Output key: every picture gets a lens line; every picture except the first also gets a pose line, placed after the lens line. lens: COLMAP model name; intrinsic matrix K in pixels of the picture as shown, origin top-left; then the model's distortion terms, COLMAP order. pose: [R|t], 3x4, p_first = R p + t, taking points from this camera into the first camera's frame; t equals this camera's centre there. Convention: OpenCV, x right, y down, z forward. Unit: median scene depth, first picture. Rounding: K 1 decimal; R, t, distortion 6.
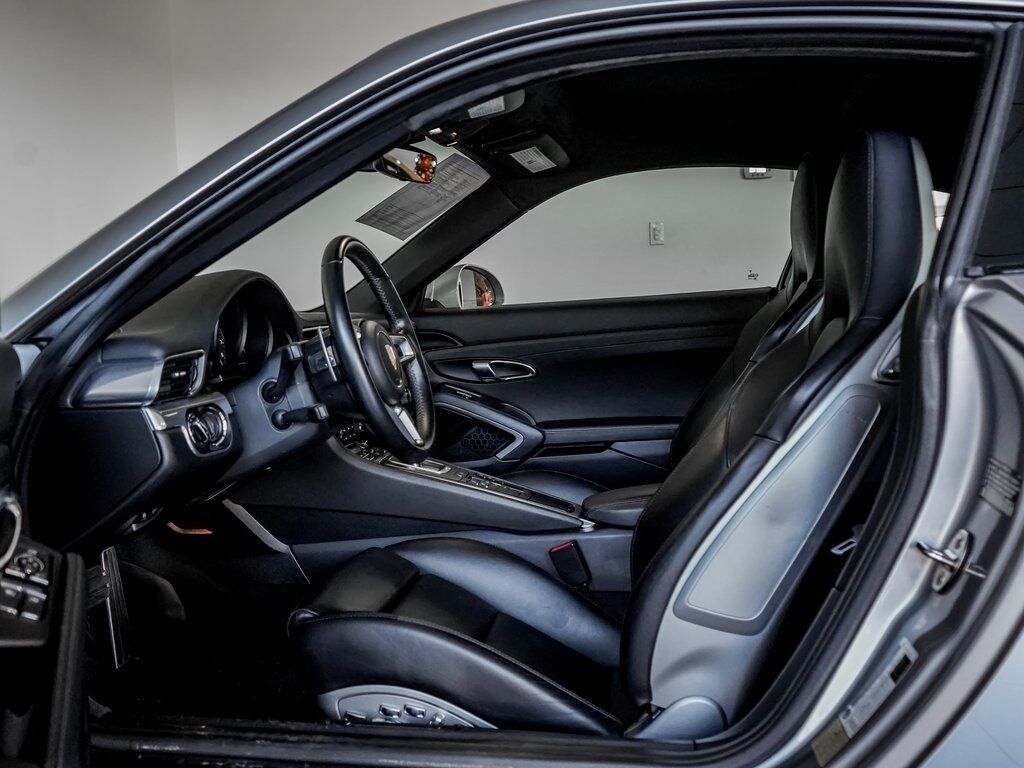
lens RADIAL K [[957.4, 0, 512.0], [0, 957.4, 384.0], [0, 0, 1]] dist [0.006056, 0.013662]
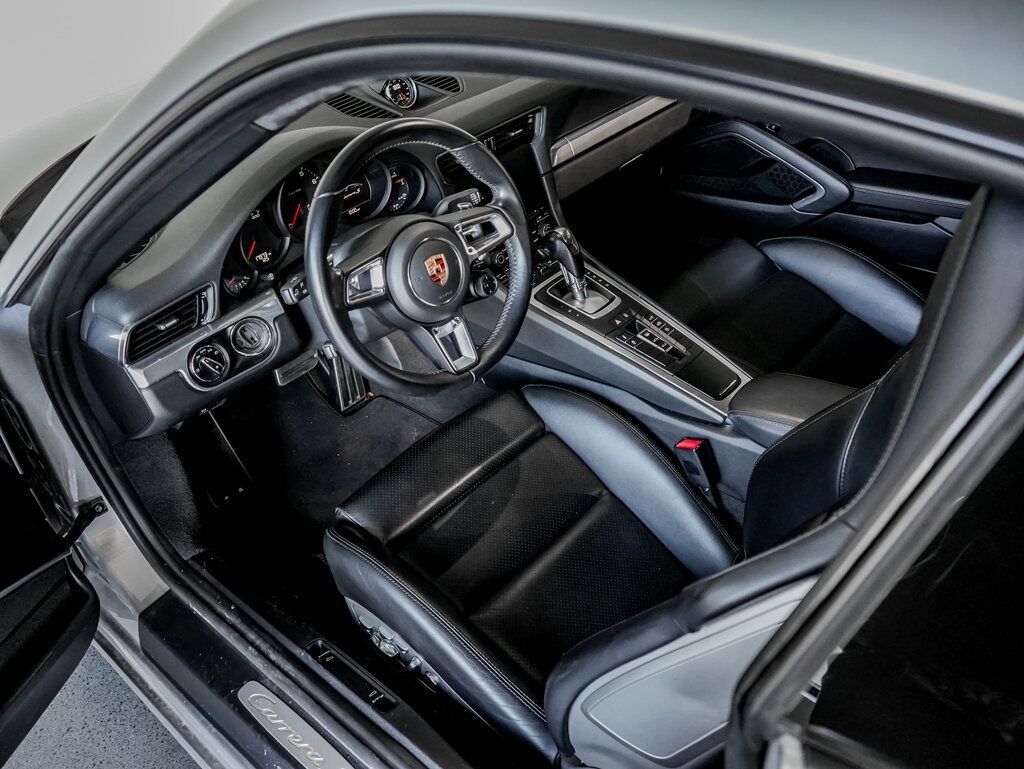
lens RADIAL K [[957.4, 0, 512.0], [0, 957.4, 384.5], [0, 0, 1]] dist [0.006056, 0.013662]
pose [[0.866705, 0.230410, -0.442419, 0.212619], [0.004255, 0.883481, 0.468448, -0.215379], [0.498803, -0.407888, 0.764737, 0.204569]]
